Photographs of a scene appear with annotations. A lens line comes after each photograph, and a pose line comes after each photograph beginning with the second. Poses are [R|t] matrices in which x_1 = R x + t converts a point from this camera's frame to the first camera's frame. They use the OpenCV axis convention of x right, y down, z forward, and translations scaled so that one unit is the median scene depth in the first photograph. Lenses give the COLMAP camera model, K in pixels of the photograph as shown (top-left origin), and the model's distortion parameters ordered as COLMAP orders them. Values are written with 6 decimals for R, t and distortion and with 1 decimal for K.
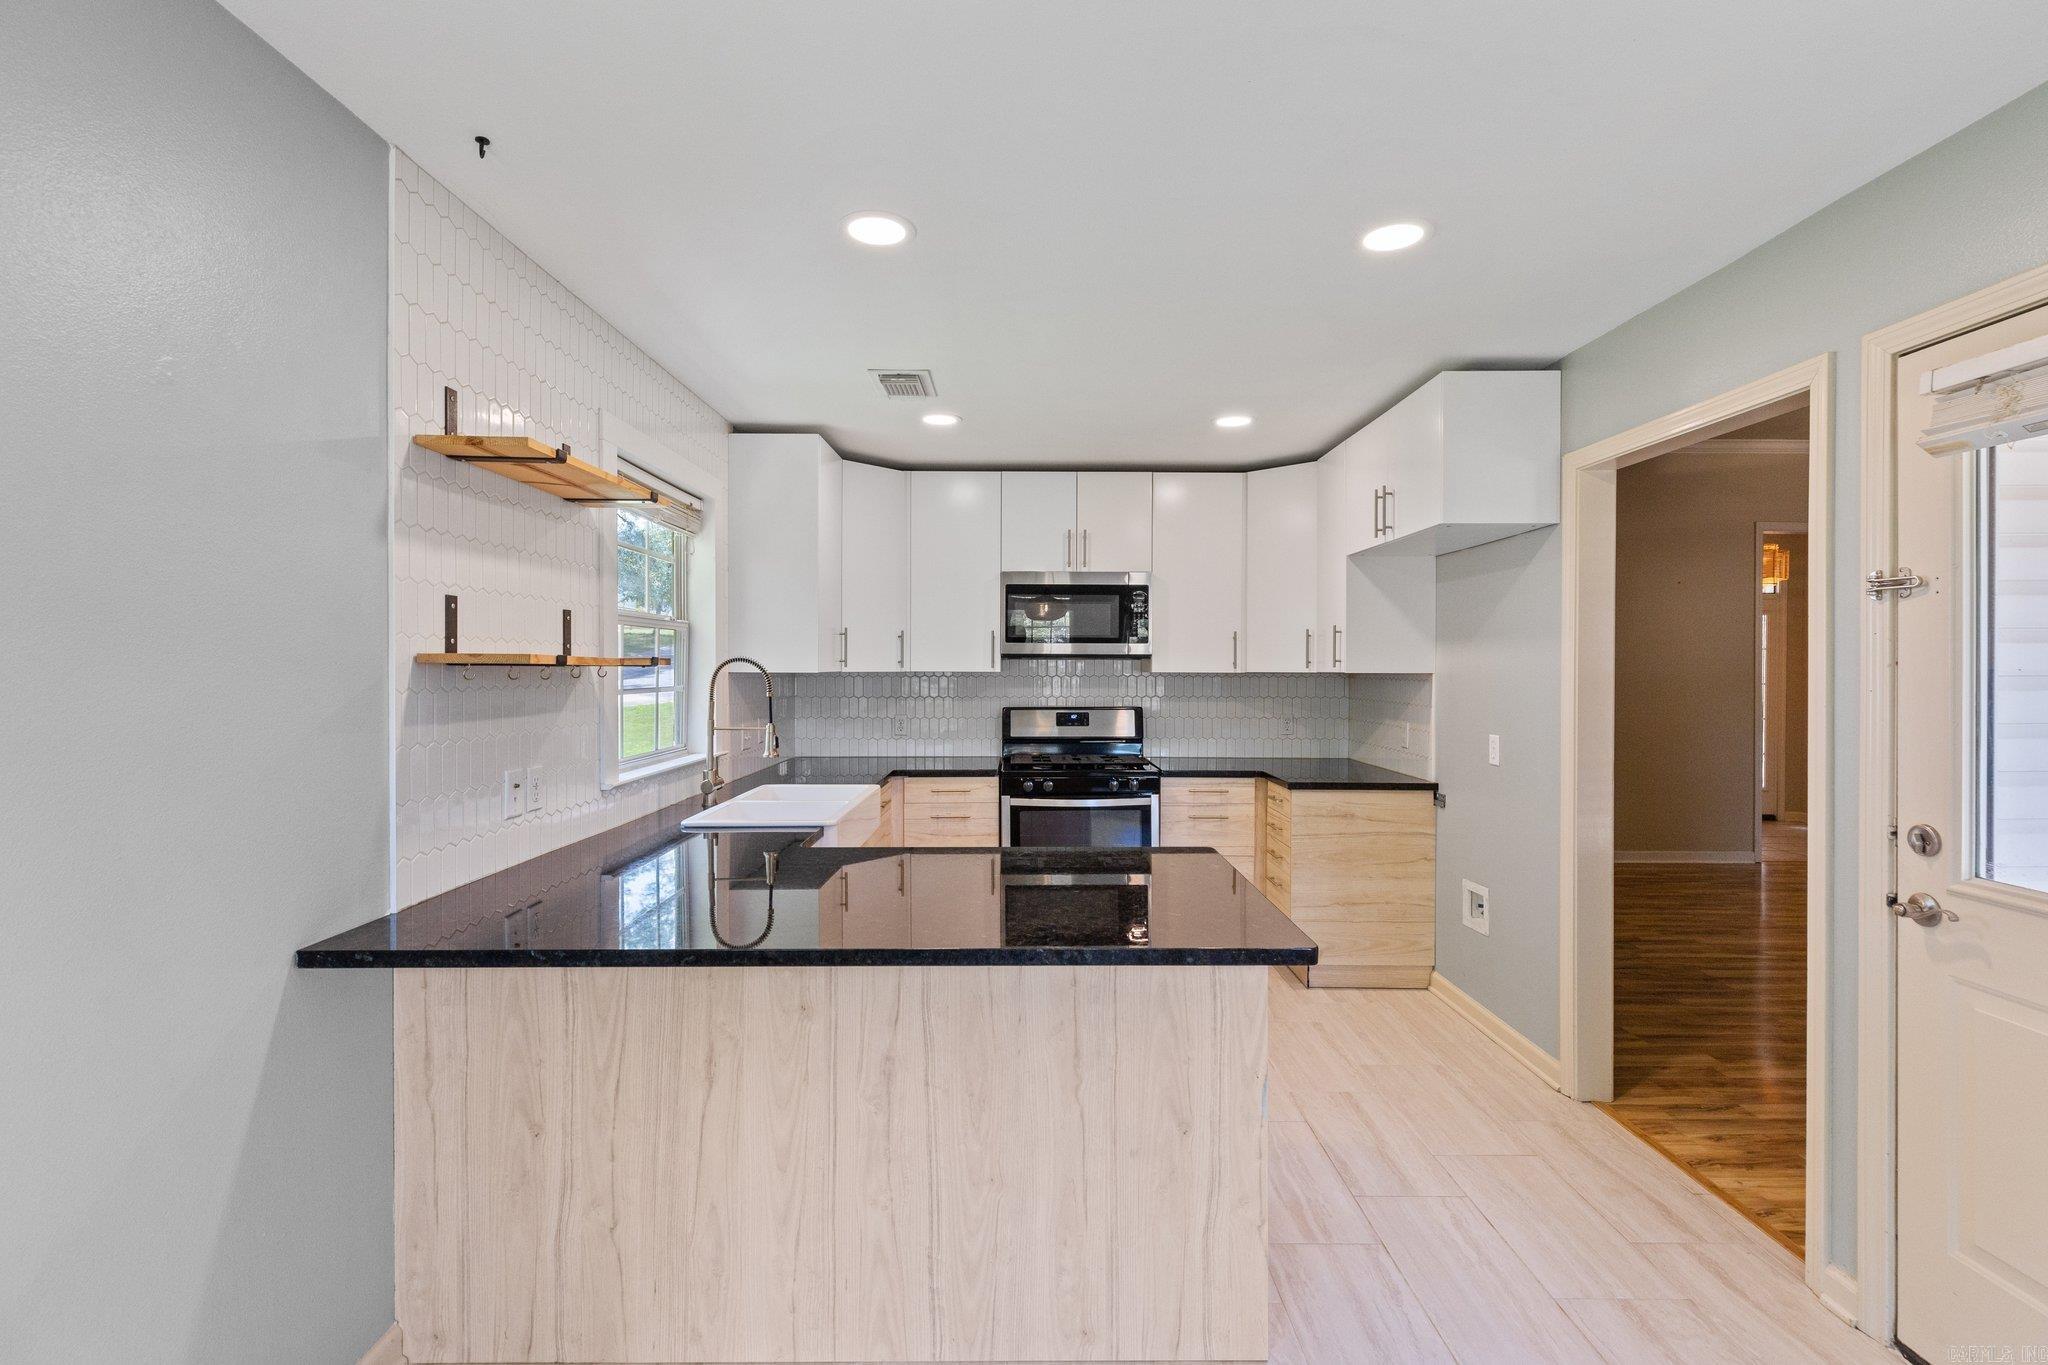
lens RADIAL K [[936.8, 0, 1038.0], [0, 936.8, 681.8], [0, 0, 1]] dist [0.007522, 0.000845]
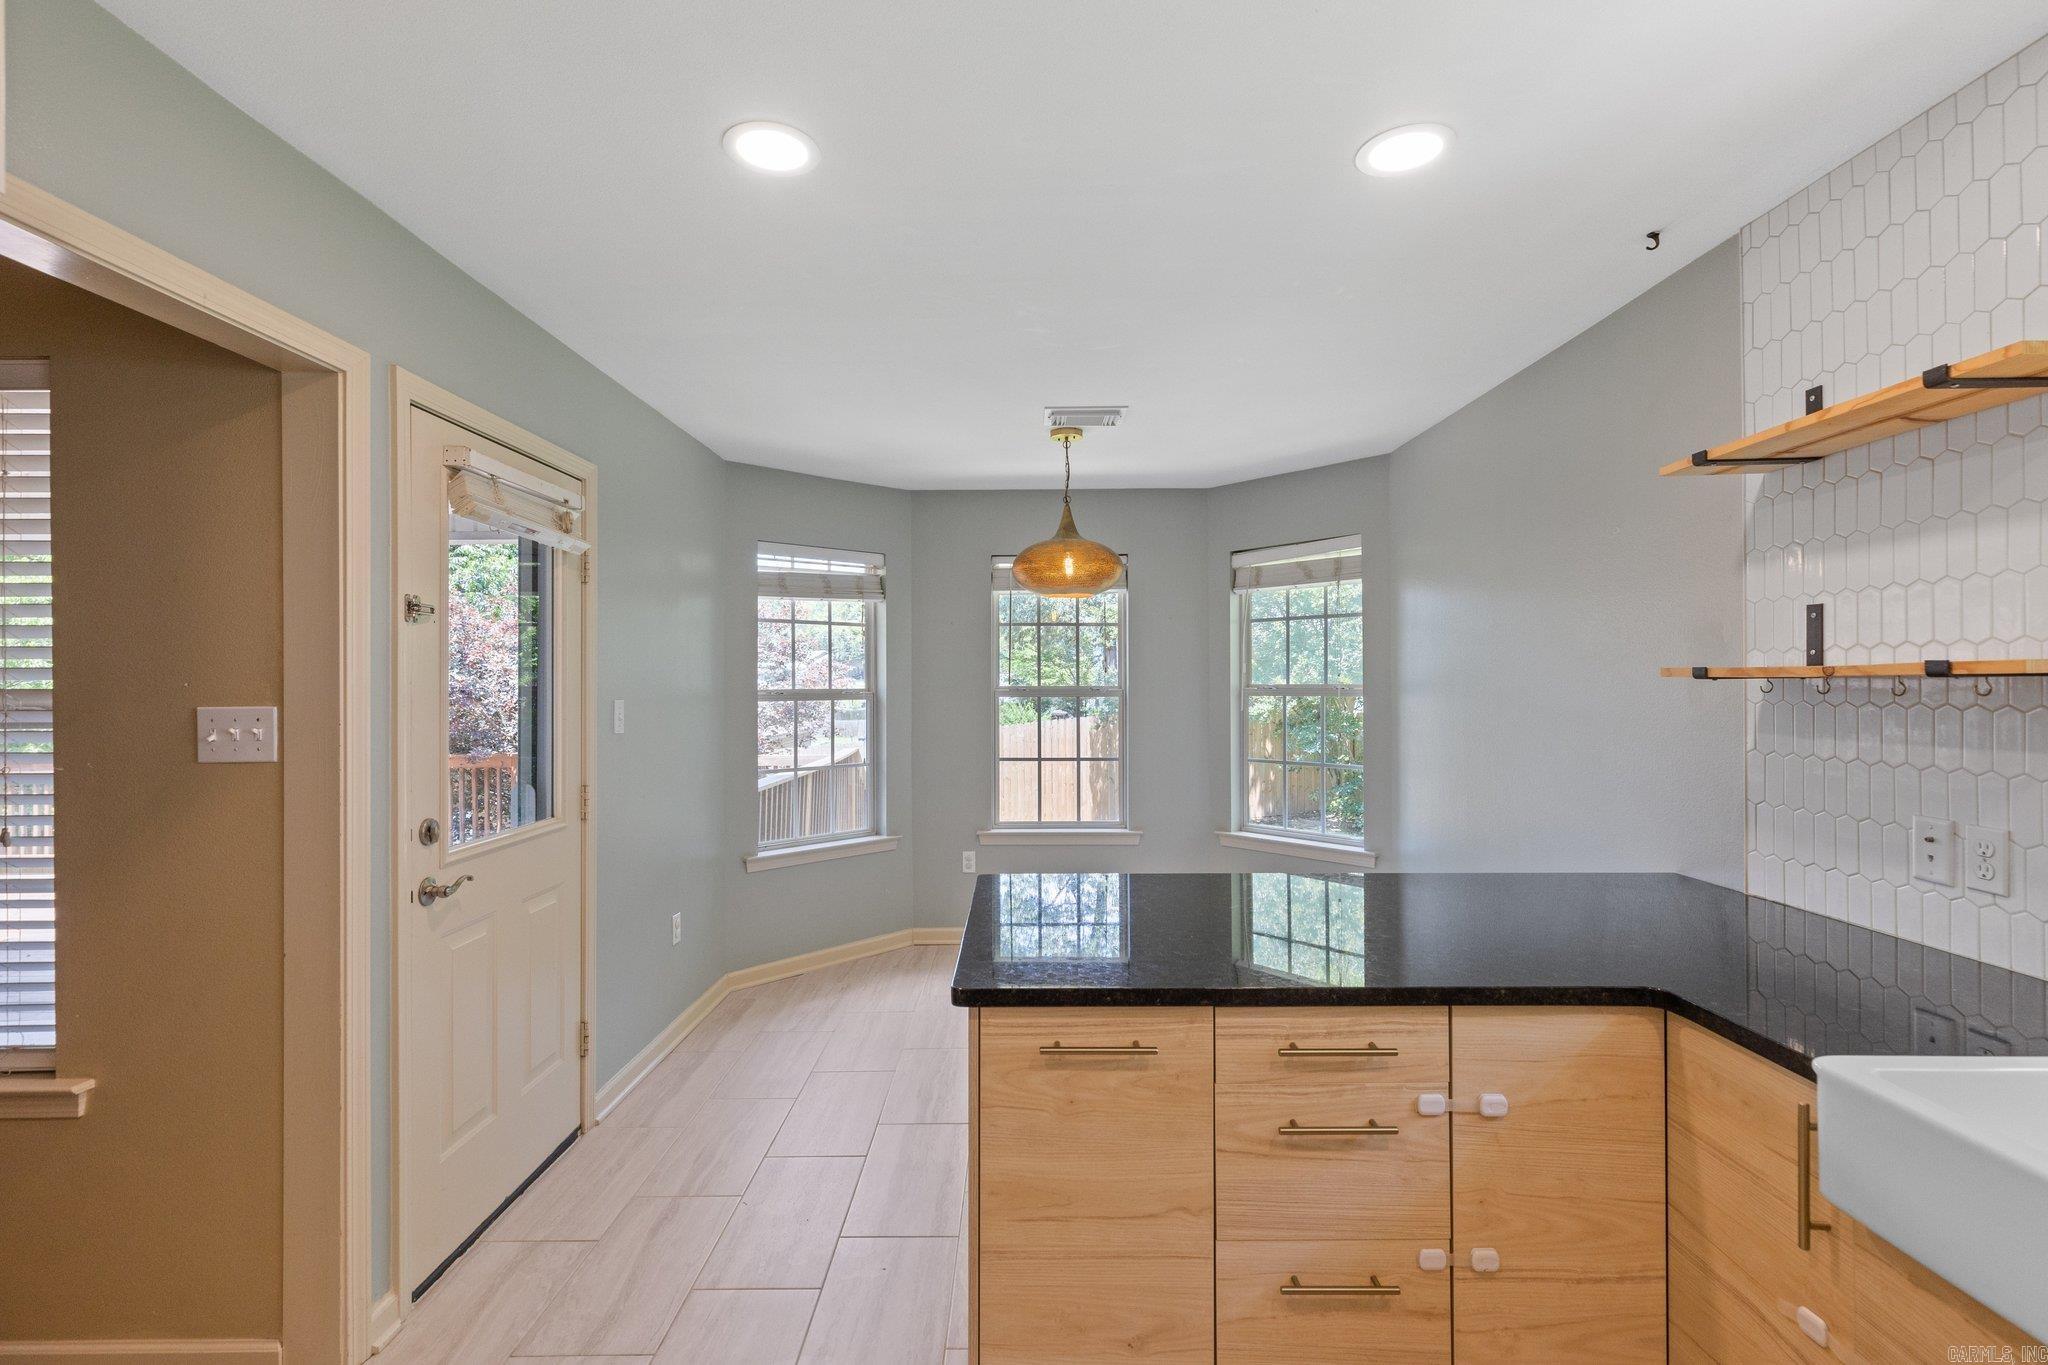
lens RADIAL K [[936.8, 0, 1016.9], [0, 936.8, 682.6], [0, 0, 1]] dist [0.007522, 0.000845]
pose [[-0.999690, 0.008978, 0.023226, 0.155586], [0.009408, 0.999785, 0.018468, -0.037411], [-0.023055, 0.018681, -0.999560, 1.965238]]
